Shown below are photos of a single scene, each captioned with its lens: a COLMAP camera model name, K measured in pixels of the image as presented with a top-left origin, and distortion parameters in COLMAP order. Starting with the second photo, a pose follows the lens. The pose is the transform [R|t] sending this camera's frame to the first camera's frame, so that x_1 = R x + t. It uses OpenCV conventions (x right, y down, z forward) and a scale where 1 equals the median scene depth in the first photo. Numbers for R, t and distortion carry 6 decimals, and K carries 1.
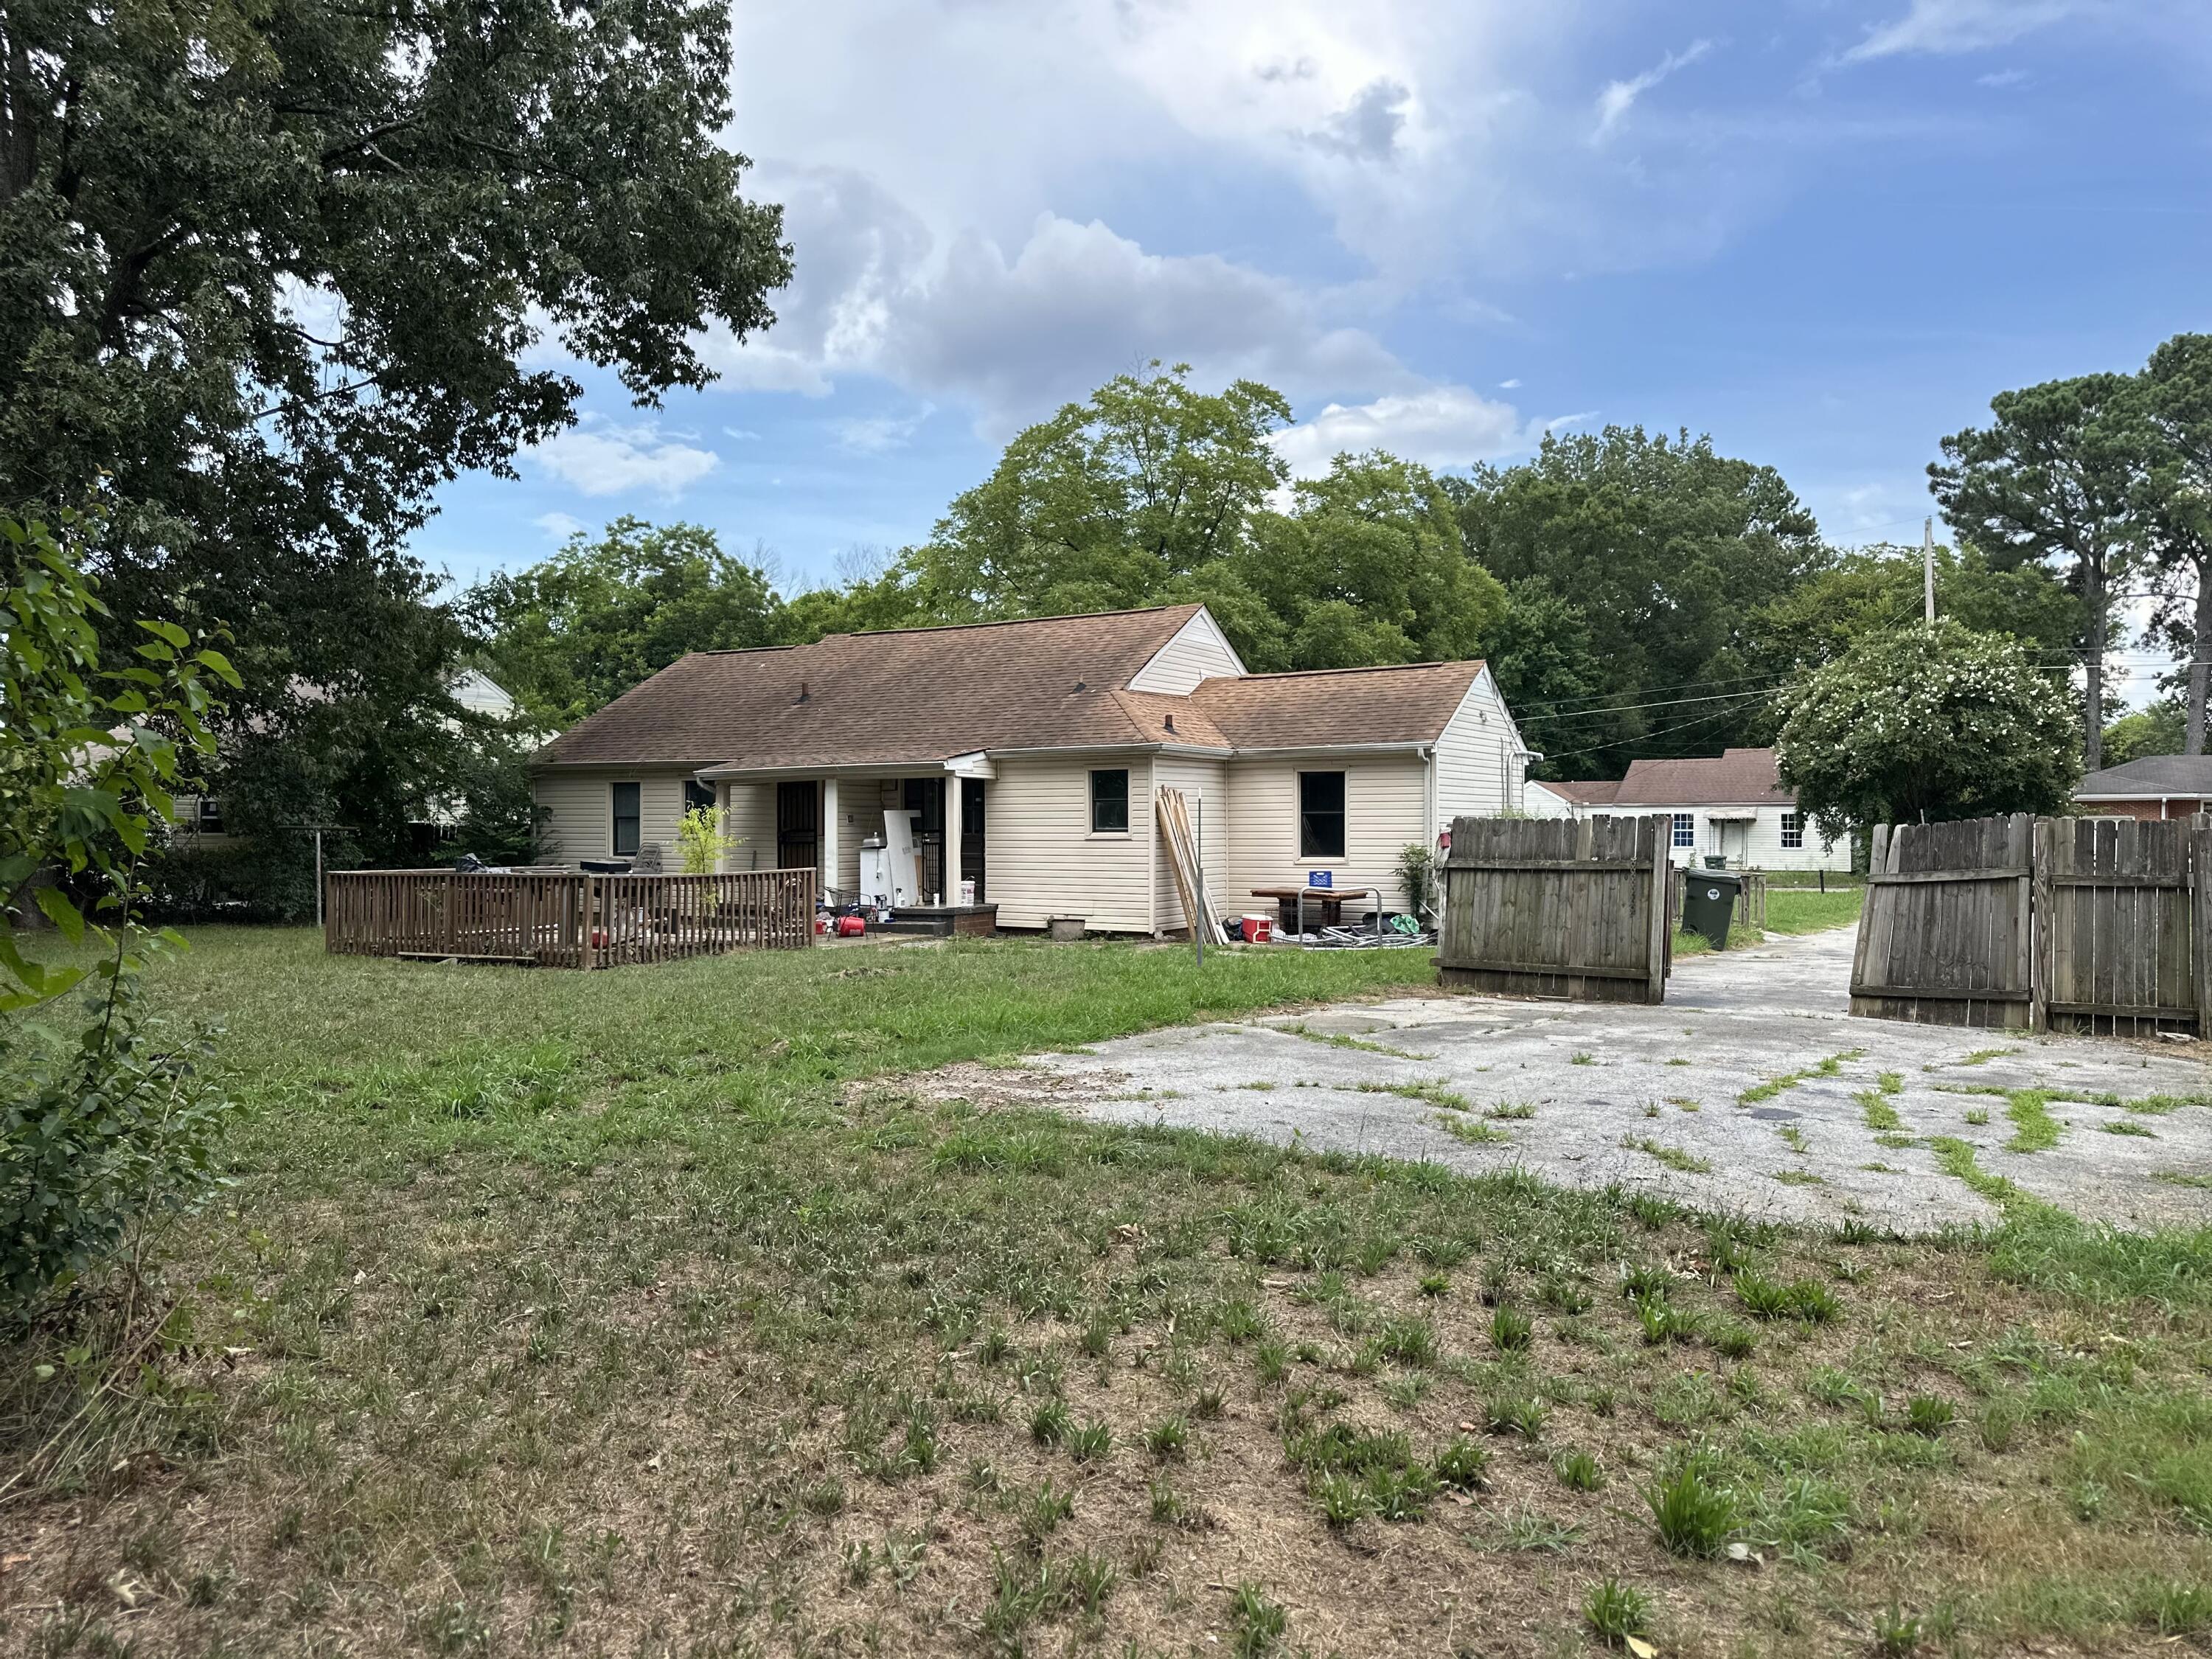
lens RADIAL K [[1554.2, 0, 1134.8], [0, 1554.2, 851.4], [0, 0, 1]] dist [0.057155, -0.071866]
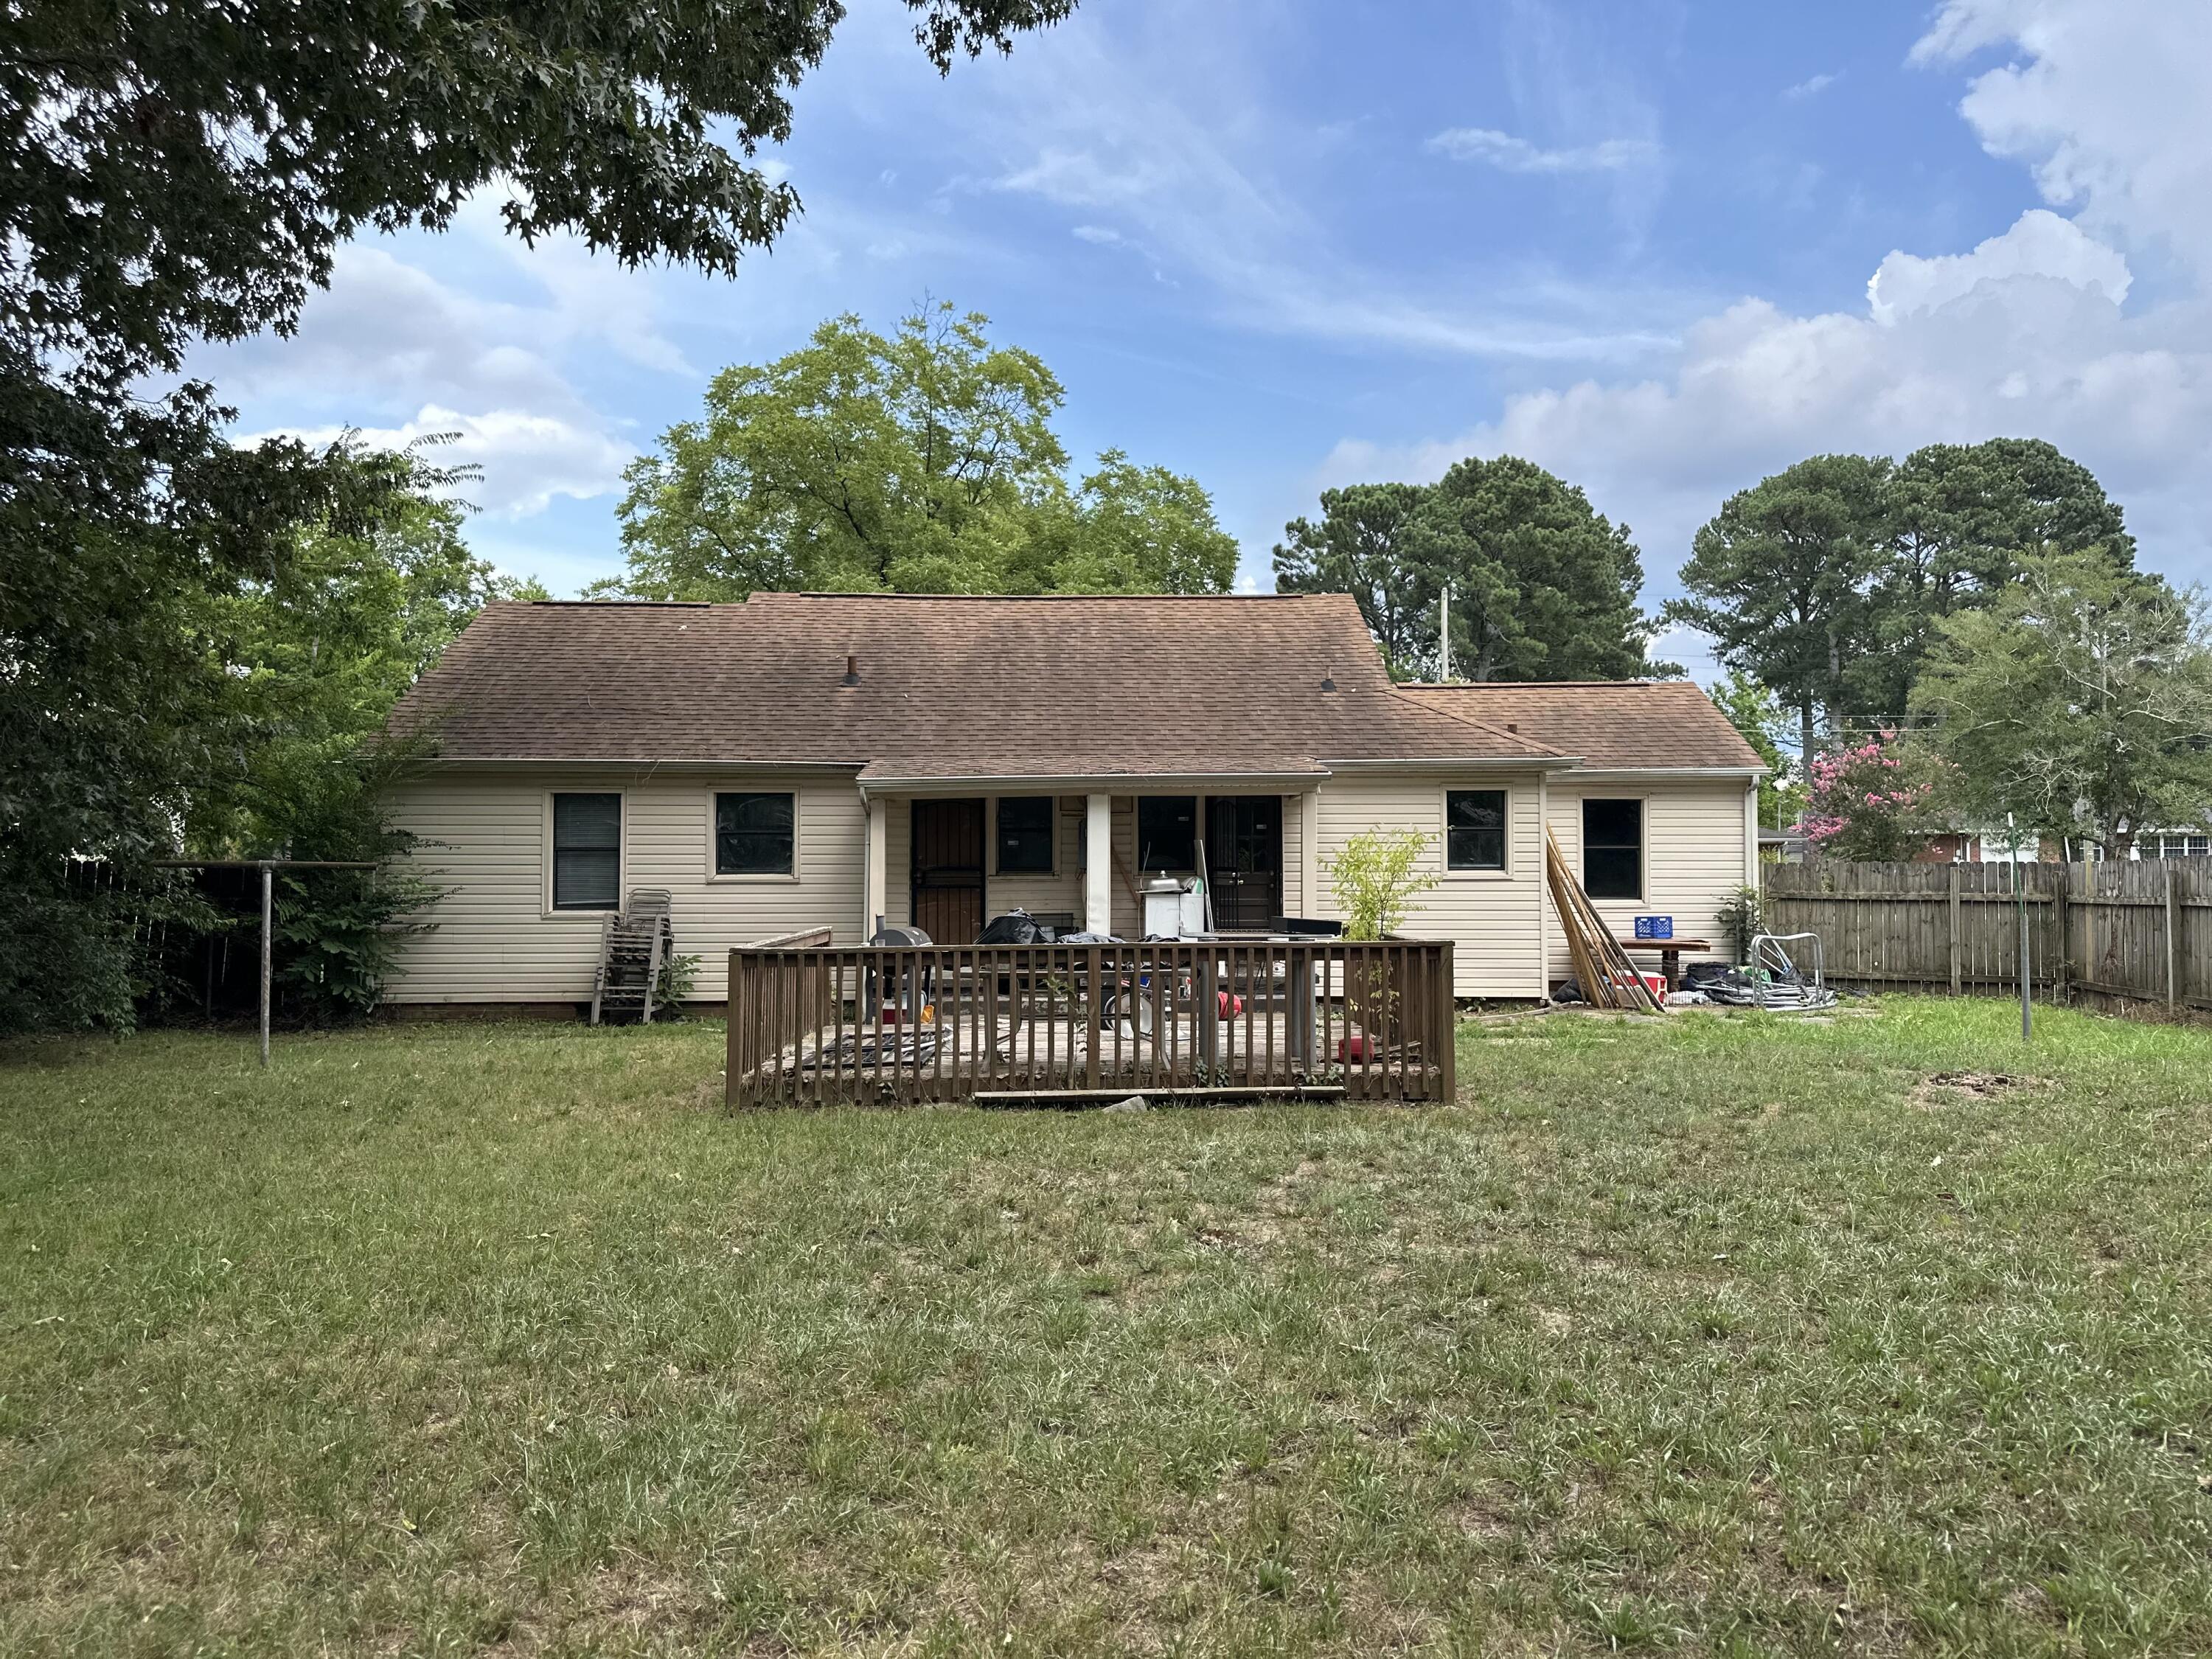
lens RADIAL K [[1554.2, 0, 1114.4], [0, 1554.2, 822.9], [0, 0, 1]] dist [0.057155, -0.071866]
pose [[0.844935, 0.016539, 0.534613, -0.571798], [0.008279, 0.998998, -0.043990, -0.003041], [-0.534805, 0.041595, 0.843951, 0.424701]]
